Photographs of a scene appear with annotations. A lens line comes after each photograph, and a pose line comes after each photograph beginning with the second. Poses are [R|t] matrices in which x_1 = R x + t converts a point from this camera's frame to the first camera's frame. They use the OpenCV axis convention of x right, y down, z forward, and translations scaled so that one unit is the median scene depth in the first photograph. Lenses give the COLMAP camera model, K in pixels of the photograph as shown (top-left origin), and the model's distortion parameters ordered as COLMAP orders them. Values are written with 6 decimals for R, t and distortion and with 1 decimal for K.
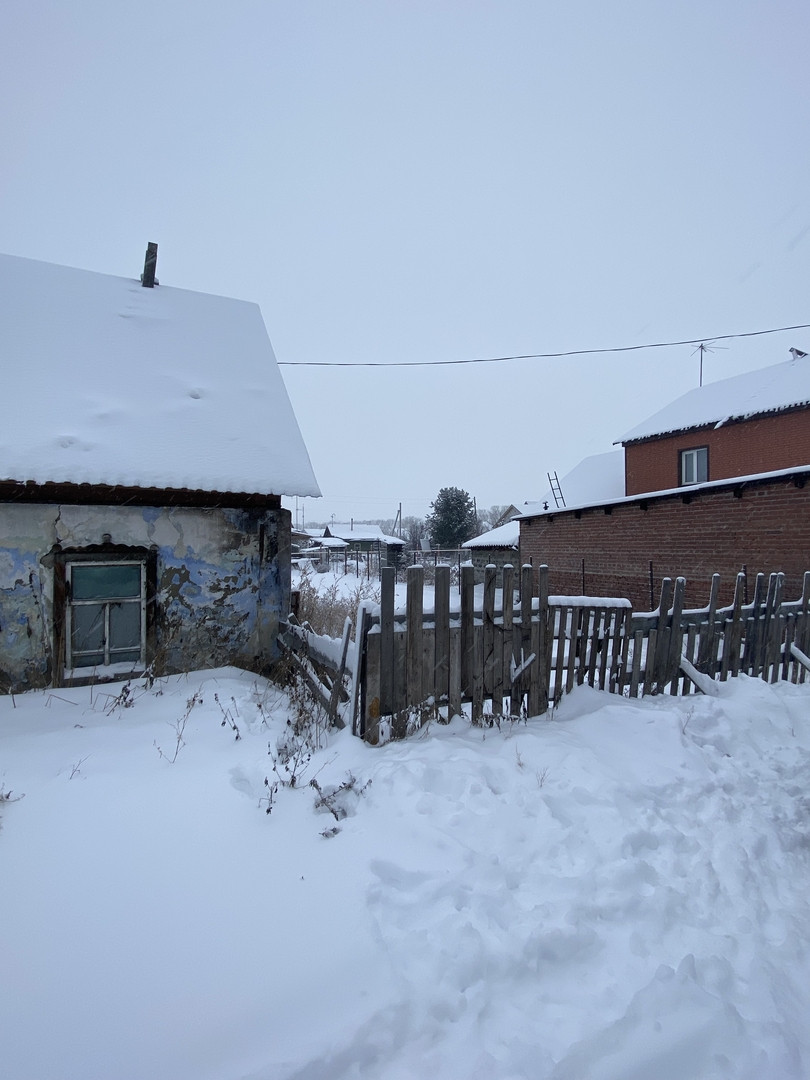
lens RADIAL K [[477.2, 0, 402.2], [0, 477.2, 533.8], [0, 0, 1]] dist [0.002686, -0.023053]
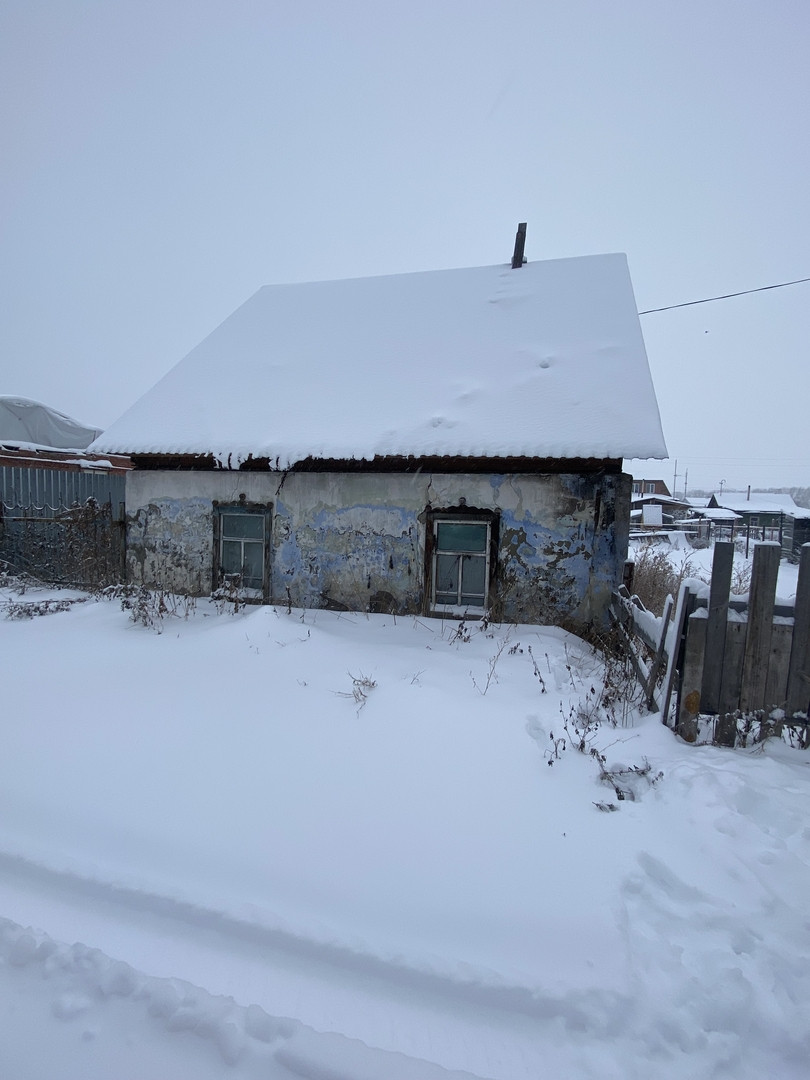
lens RADIAL K [[474.7, 0, 405.0], [0, 474.7, 540.0], [0, 0, 1]] dist [-0.000213, -0.018833]
pose [[0.739454, 0.073326, -0.669202, 0.078810], [-0.019013, 0.995929, 0.088117, 0.004210], [0.672939, -0.052435, 0.737837, 0.020829]]
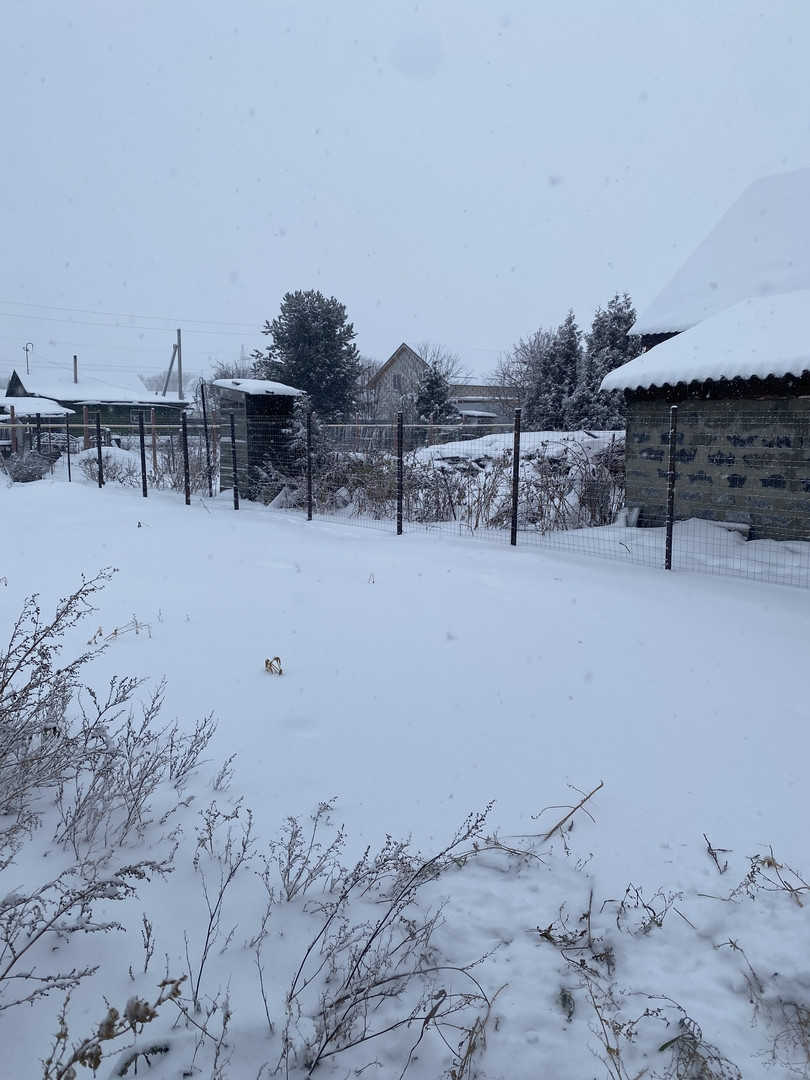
lens RADIAL K [[817.5, 0, 403.7], [0, 817.5, 533.2], [0, 0, 1]] dist [0.152797, -0.350593]
pose [[0.957471, -0.028472, 0.287120, -0.480178], [-0.015054, 0.988834, 0.148261, 0.150020], [-0.288135, -0.146278, 0.946351, 1.996834]]
